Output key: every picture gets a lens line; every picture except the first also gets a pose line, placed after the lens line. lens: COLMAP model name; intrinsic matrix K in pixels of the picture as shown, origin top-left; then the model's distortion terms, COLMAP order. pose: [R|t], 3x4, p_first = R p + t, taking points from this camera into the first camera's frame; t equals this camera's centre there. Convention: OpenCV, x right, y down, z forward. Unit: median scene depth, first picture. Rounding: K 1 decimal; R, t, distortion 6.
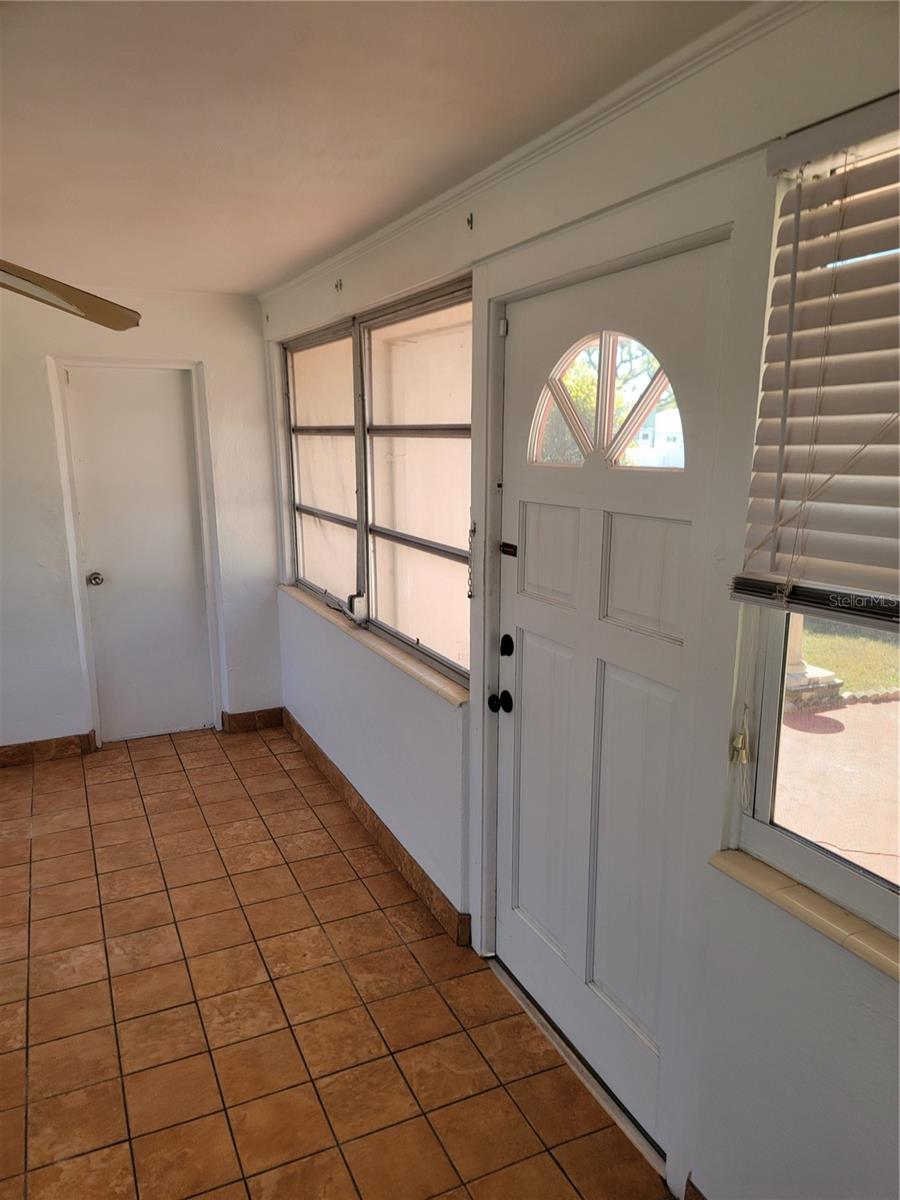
lens RADIAL K [[839.1, 0, 446.6], [0, 839.1, 631.9], [0, 0, 1]] dist [0.086121, -0.064928]
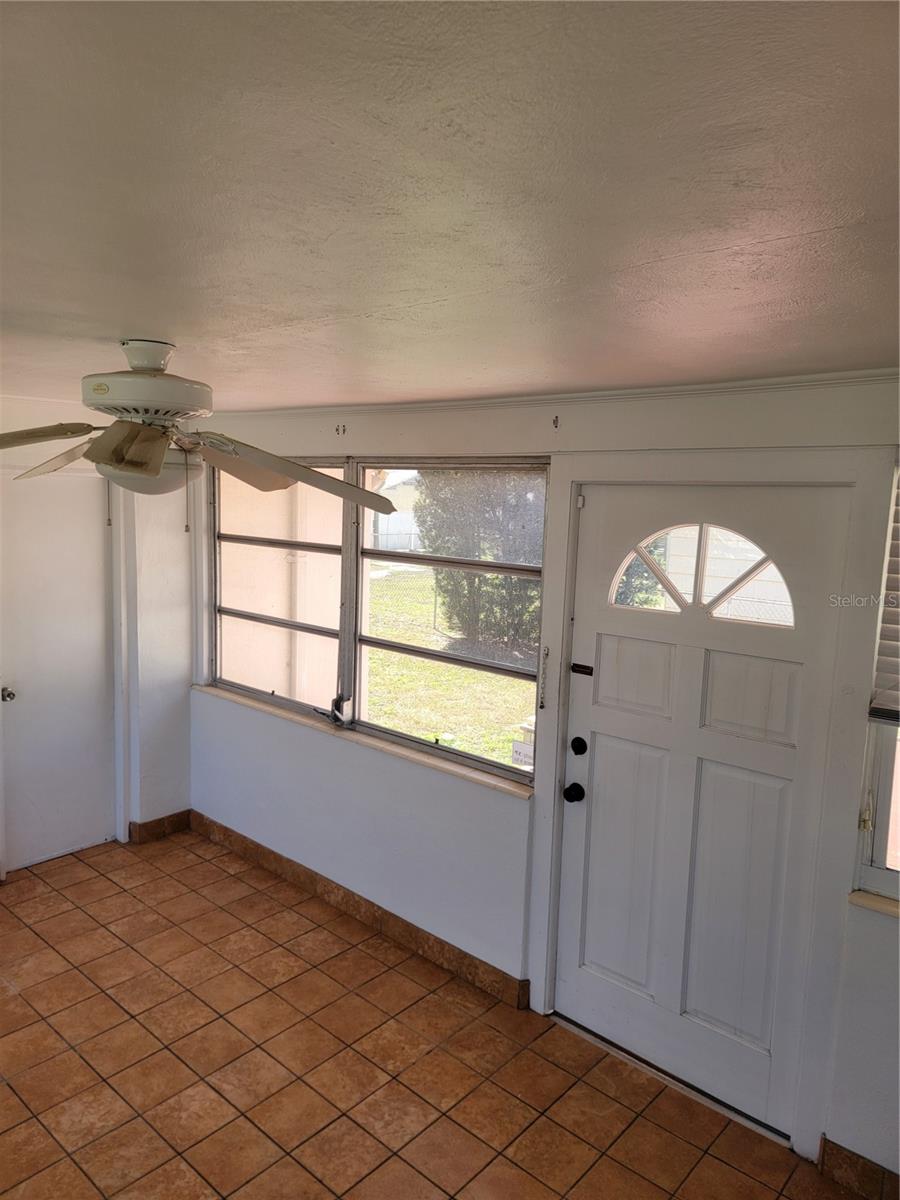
lens RADIAL K [[831.0, 0, 435.8], [0, 831.0, 602.4], [0, 0, 1]] dist [0.083453, -0.067974]
pose [[0.920080, -0.022594, 0.391080, -0.526014], [0.058051, 0.995176, -0.079081, -0.096083], [-0.387406, 0.095464, 0.916953, -0.058904]]
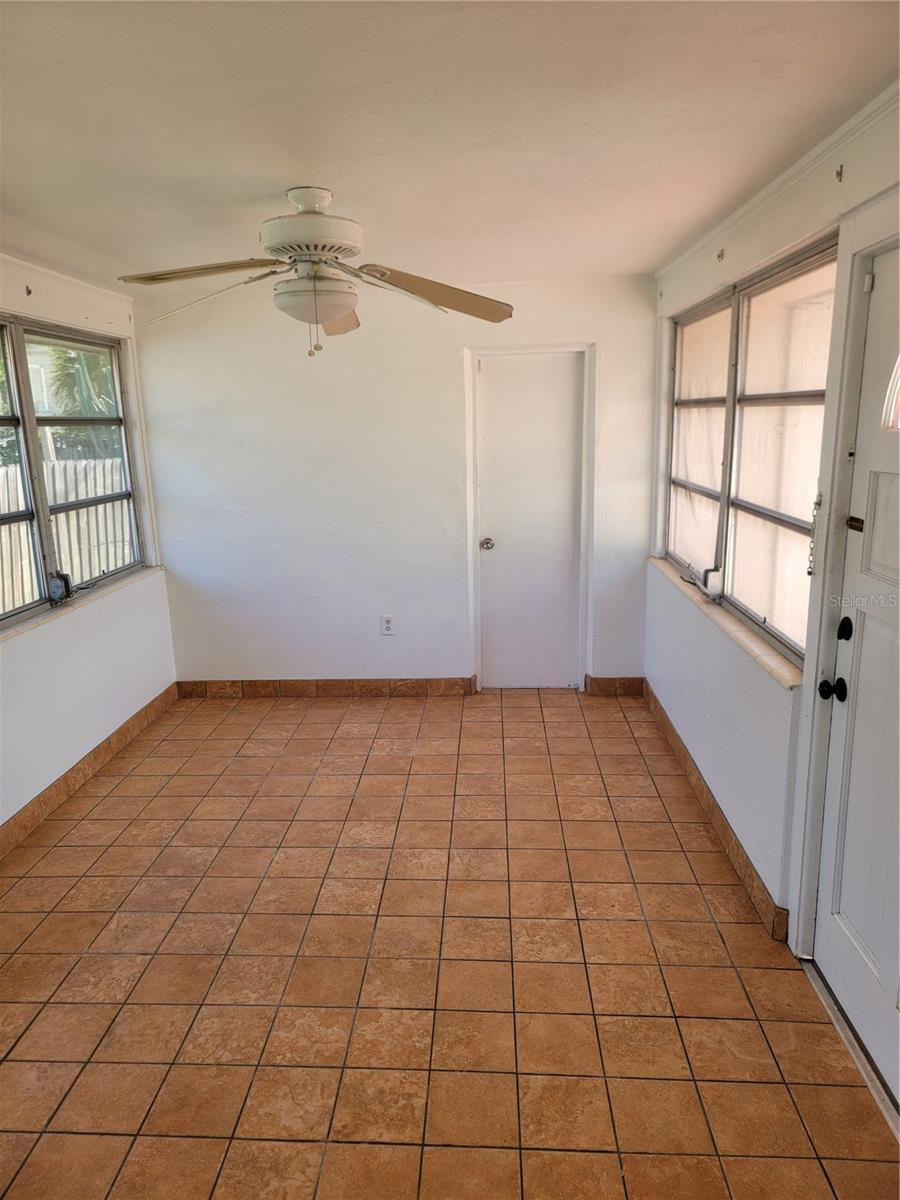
lens RADIAL K [[837.3, 0, 446.3], [0, 837.3, 617.5], [0, 0, 1]] dist [0.083935, -0.070020]
pose [[0.881964, 0.088380, -0.462956, 0.102011], [-0.083991, 0.996011, 0.030133, 0.011196], [0.463772, 0.012308, 0.885869, -0.025302]]
